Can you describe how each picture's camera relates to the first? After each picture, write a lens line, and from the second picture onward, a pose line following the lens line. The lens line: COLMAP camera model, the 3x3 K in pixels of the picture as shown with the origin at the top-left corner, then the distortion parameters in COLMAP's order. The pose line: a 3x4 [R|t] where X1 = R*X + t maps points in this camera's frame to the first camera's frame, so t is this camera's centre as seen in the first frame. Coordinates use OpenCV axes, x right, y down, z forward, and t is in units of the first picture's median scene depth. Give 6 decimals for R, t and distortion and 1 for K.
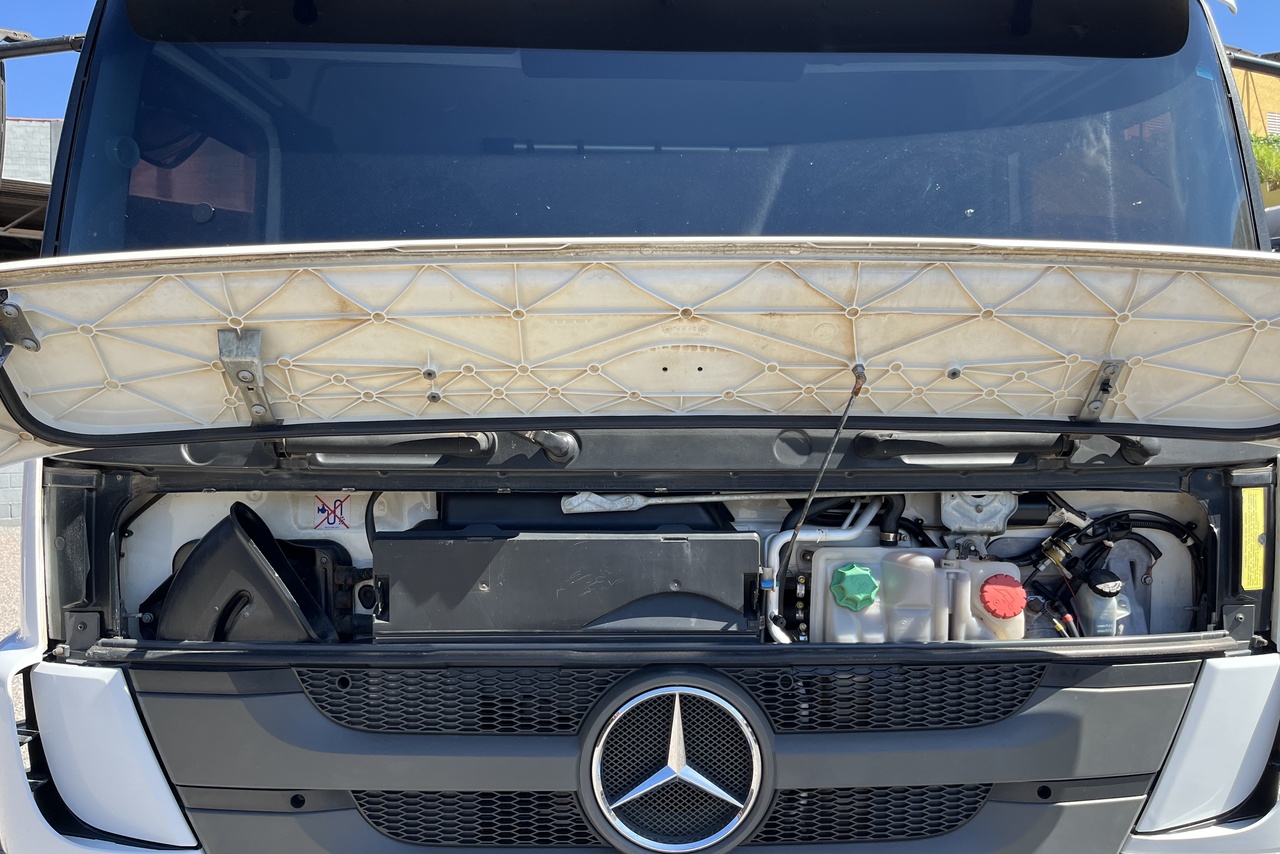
lens RADIAL K [[1015.7, 0, 638.6], [0, 1015.7, 425.8], [0, 0, 1]] dist [0.024909, -0.001773]
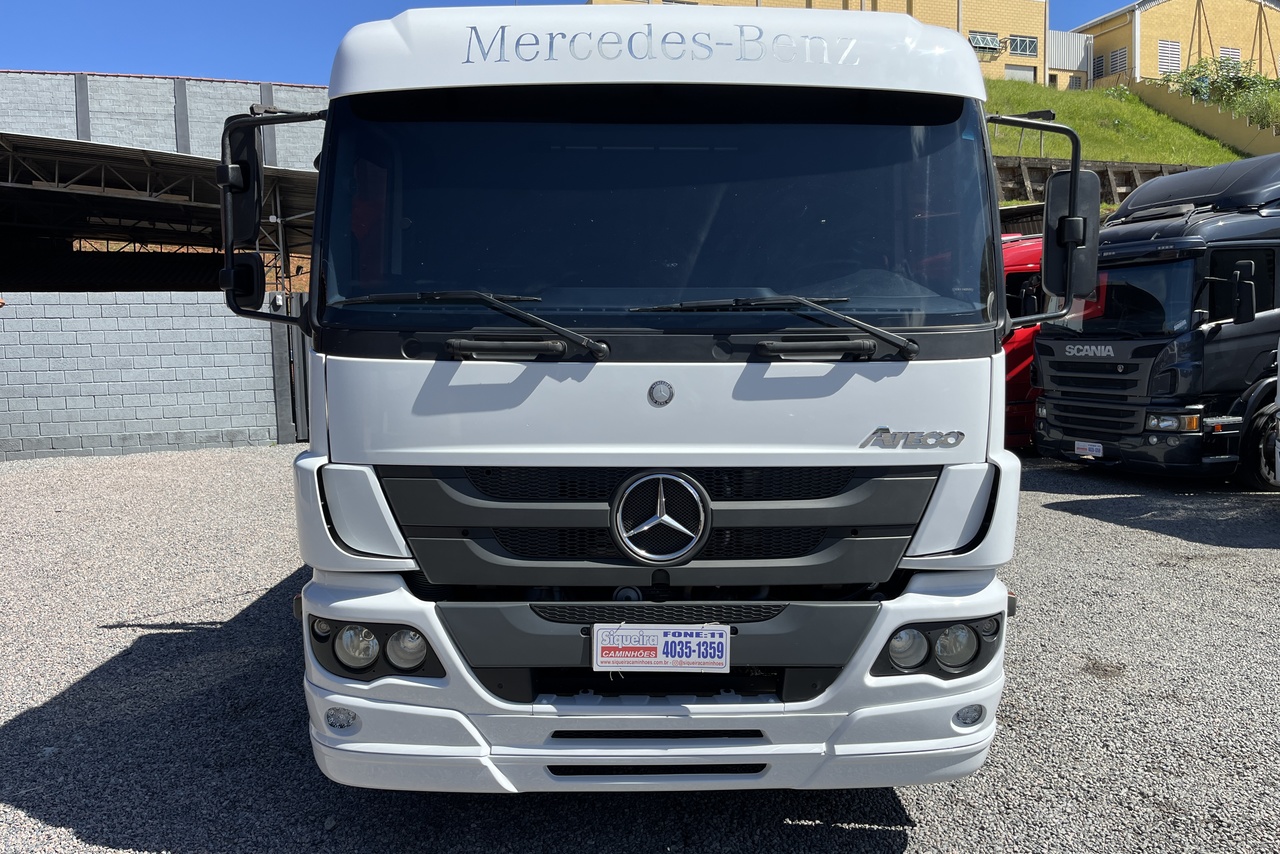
lens RADIAL K [[1015.7, 0, 638.8], [0, 1015.7, 431.8], [0, 0, 1]] dist [0.024909, -0.001773]
pose [[0.999976, -0.000622, -0.006842, 0.008654], [0.001017, 0.998316, 0.057993, 0.060458], [0.006794, -0.057998, 0.998294, -0.859466]]
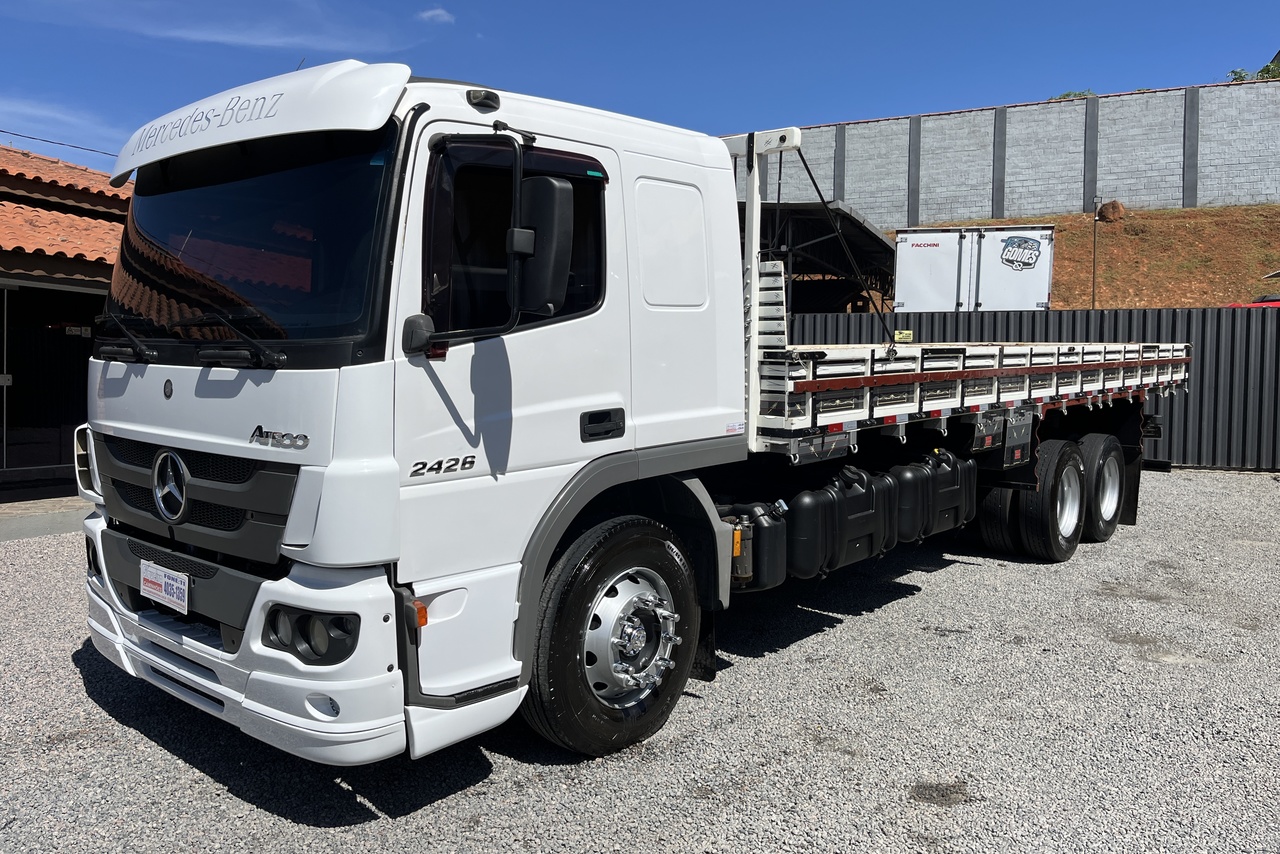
lens RADIAL K [[1015.7, 0, 630.7], [0, 1015.7, 421.5], [0, 0, 1]] dist [0.024909, -0.001773]
pose [[0.718898, 0.058439, -0.692655, 2.448450], [-0.040302, 0.998288, 0.042395, 0.029278], [0.693946, -0.002562, 0.720022, -0.007059]]
